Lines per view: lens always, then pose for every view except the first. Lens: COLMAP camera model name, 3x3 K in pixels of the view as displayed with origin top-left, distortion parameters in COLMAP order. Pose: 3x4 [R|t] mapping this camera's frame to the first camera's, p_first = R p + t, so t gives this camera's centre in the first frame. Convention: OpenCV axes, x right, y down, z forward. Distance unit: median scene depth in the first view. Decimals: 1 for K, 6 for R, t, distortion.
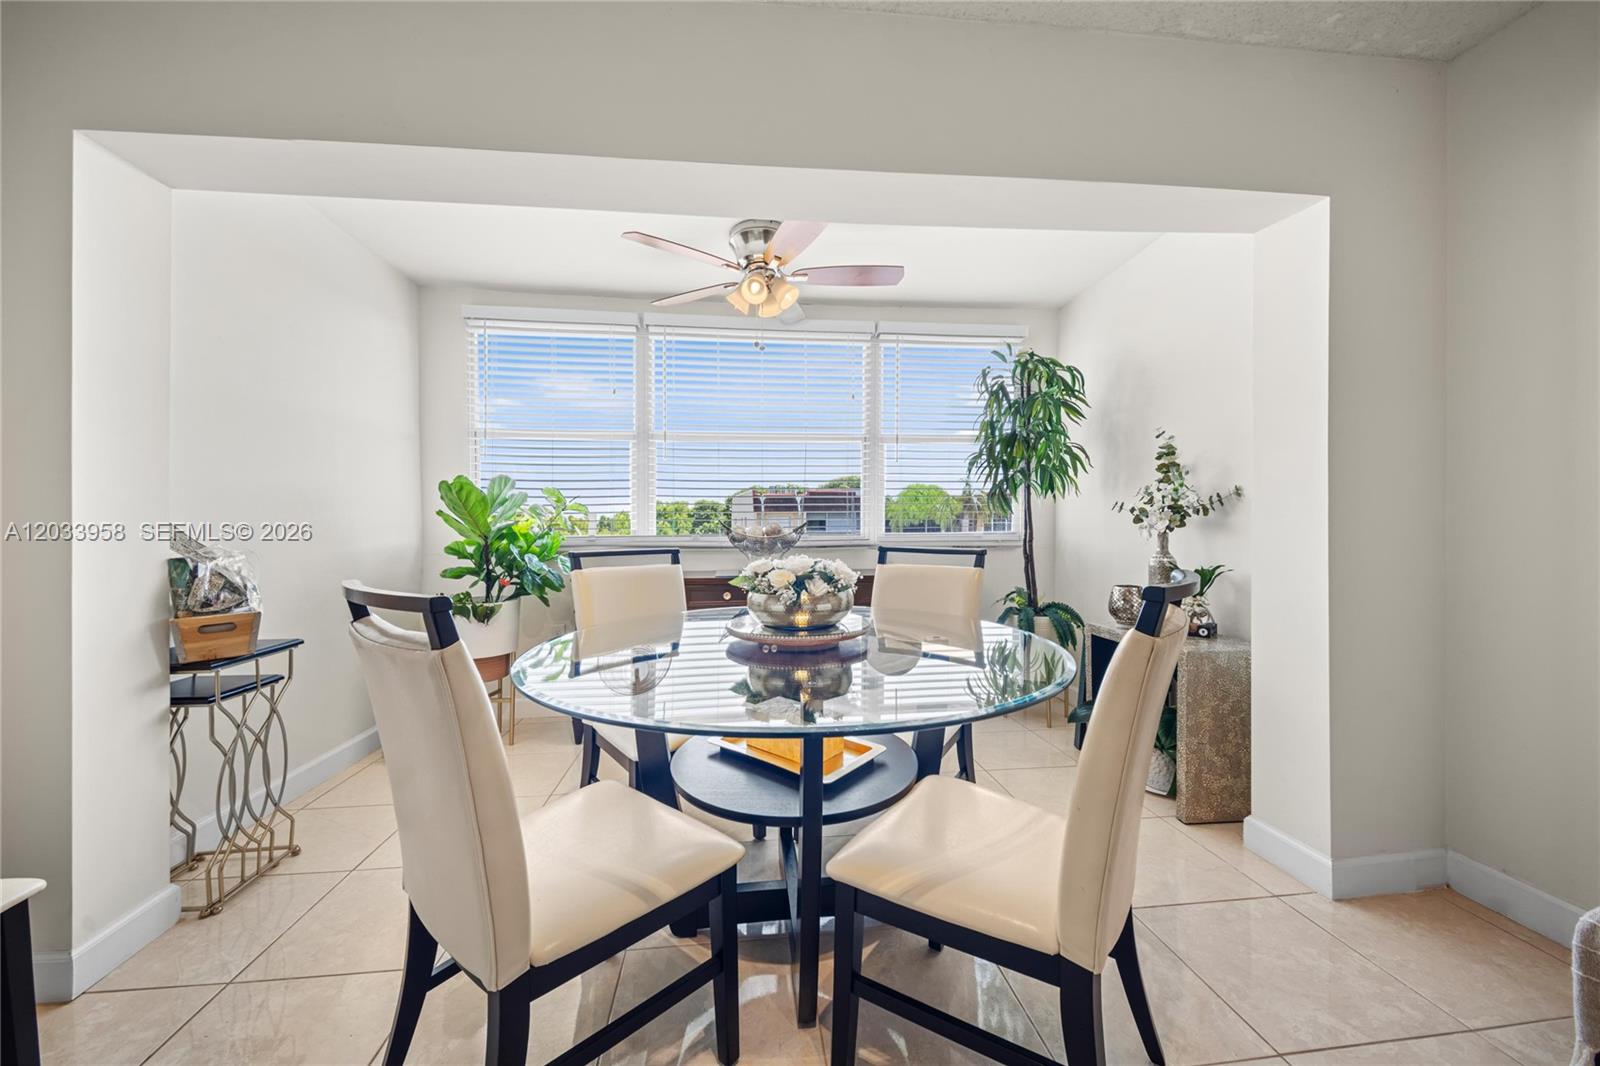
lens RADIAL K [[586.0, 0, 789.7], [0, 586.0, 525.8], [0, 0, 1]] dist [-0.000749, -0.000239]
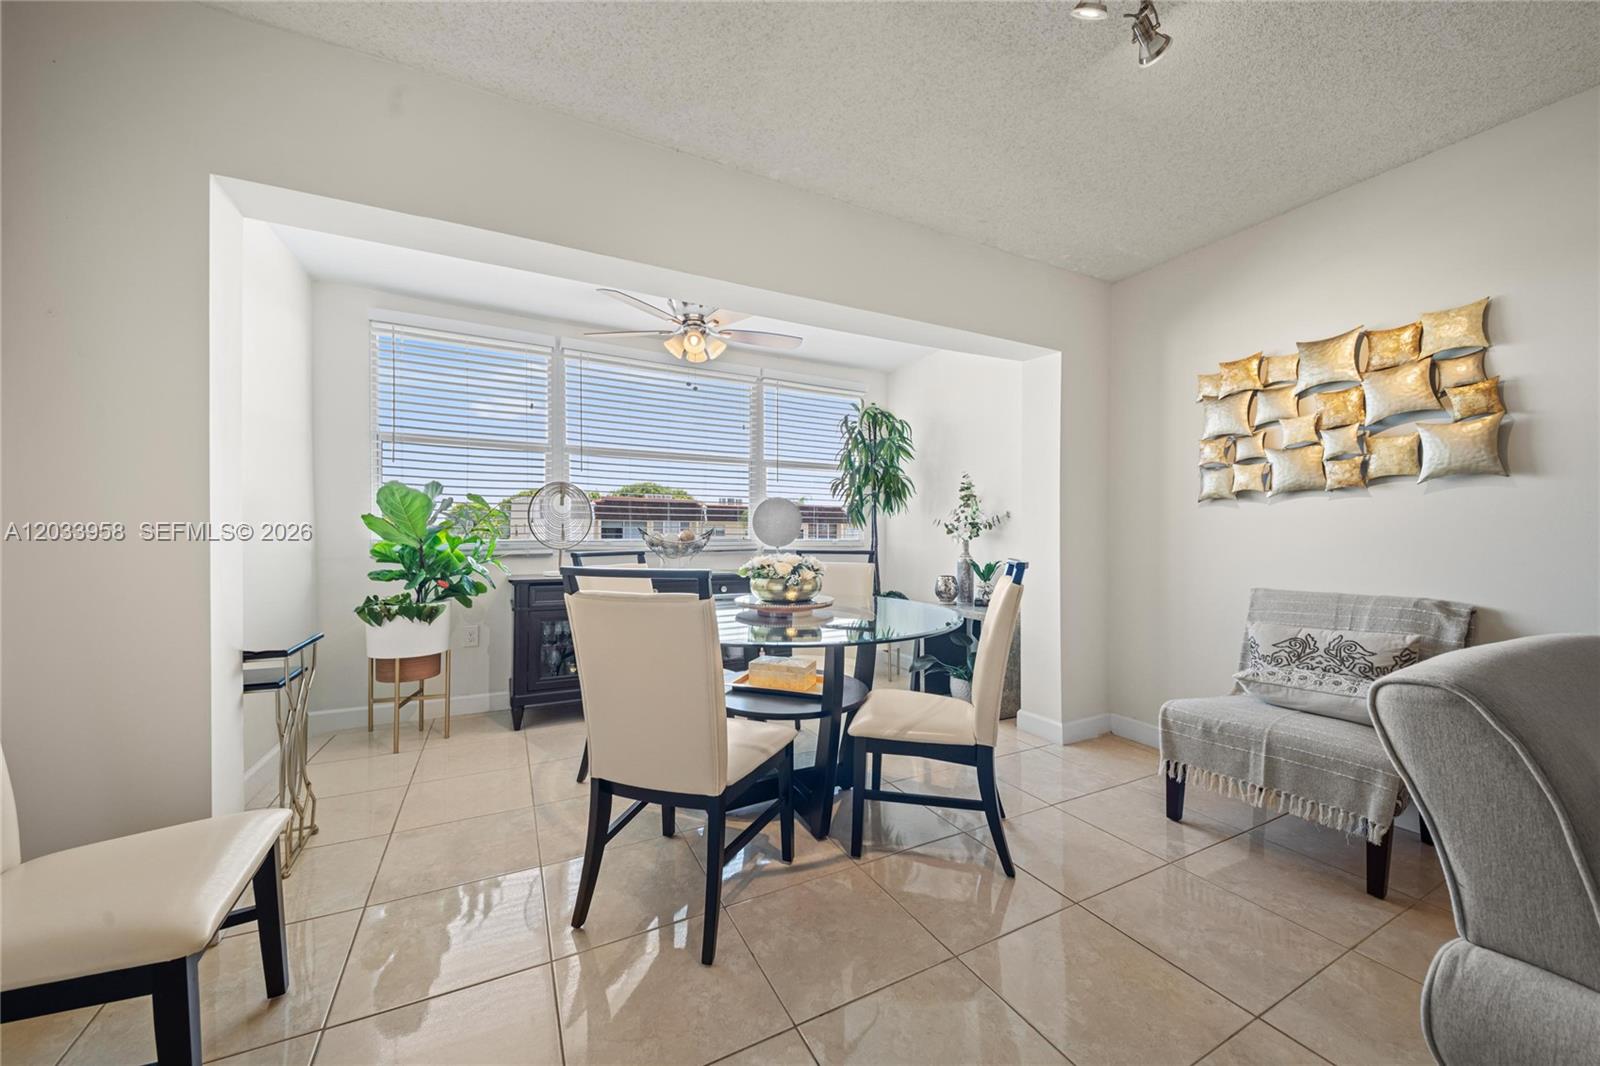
lens RADIAL K [[574.5, 0, 805.6], [0, 574.5, 526.5], [0, 0, 1]] dist [0.027366, -0.014659]
pose [[0.930513, 0.015930, 0.365913, -0.290394], [-0.011225, 0.999825, -0.014980, 0.002594], [-0.366087, 0.009832, 0.930529, -0.230038]]
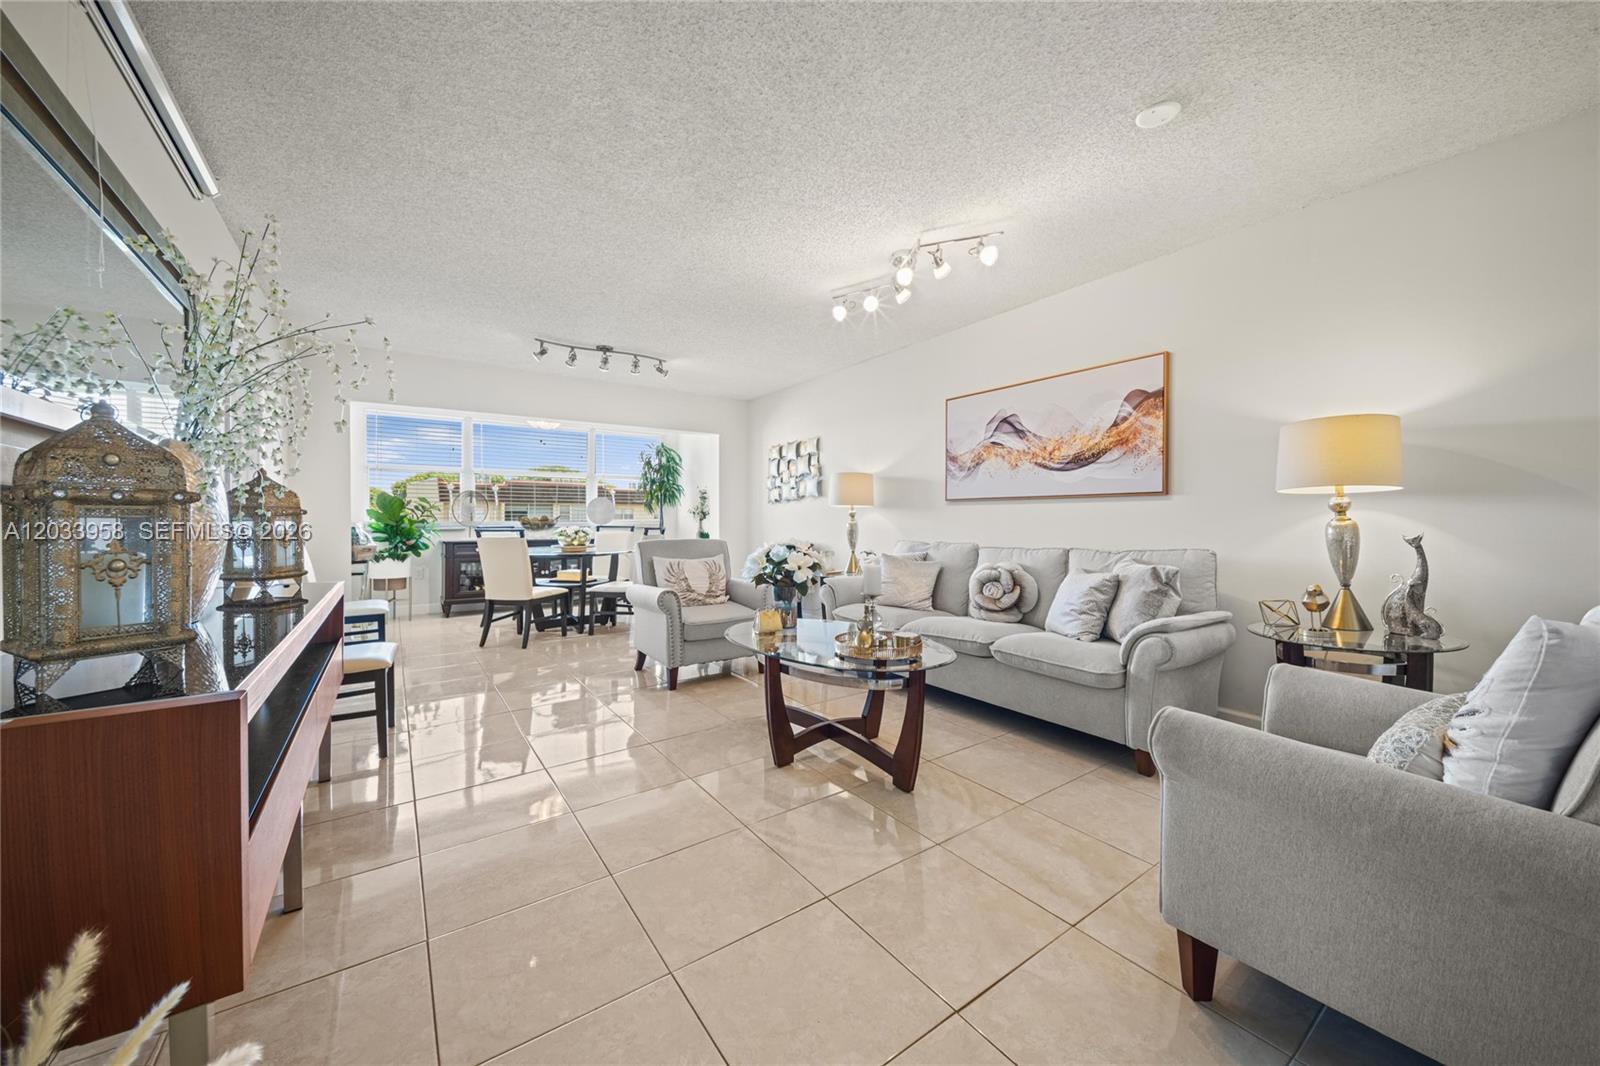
lens RADIAL K [[574.5, 0, 805.6], [0, 574.5, 526.5], [0, 0, 1]] dist [0.027366, -0.014659]
pose [[0.868947, 0.003231, 0.494895, -0.303894], [-0.009378, 0.999907, 0.009939, 0.002771], [-0.494817, -0.013277, 0.868896, -1.672787]]
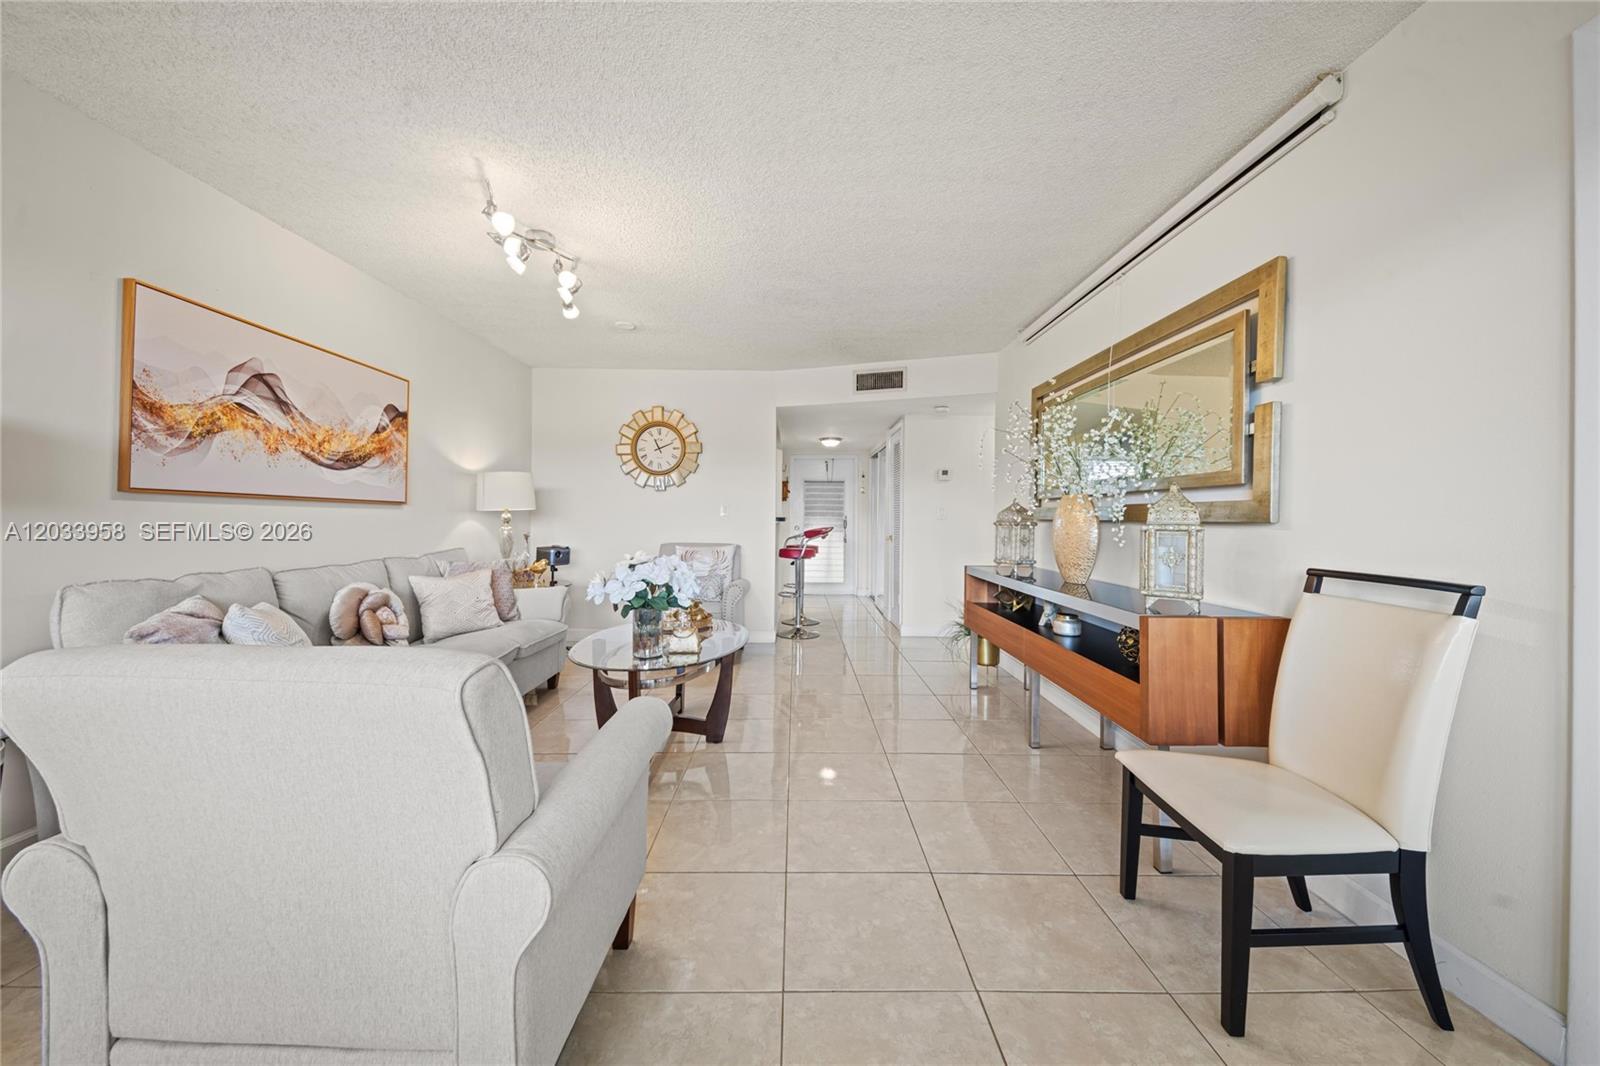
lens RADIAL K [[574.5, 0, 805.6], [0, 574.5, 526.5], [0, 0, 1]] dist [0.027366, -0.014659]
pose [[-0.996303, -0.004388, 0.085792, -0.133198], [-0.004117, 0.999986, 0.003338, -0.014588], [-0.085806, 0.002972, -0.996307, 0.233347]]
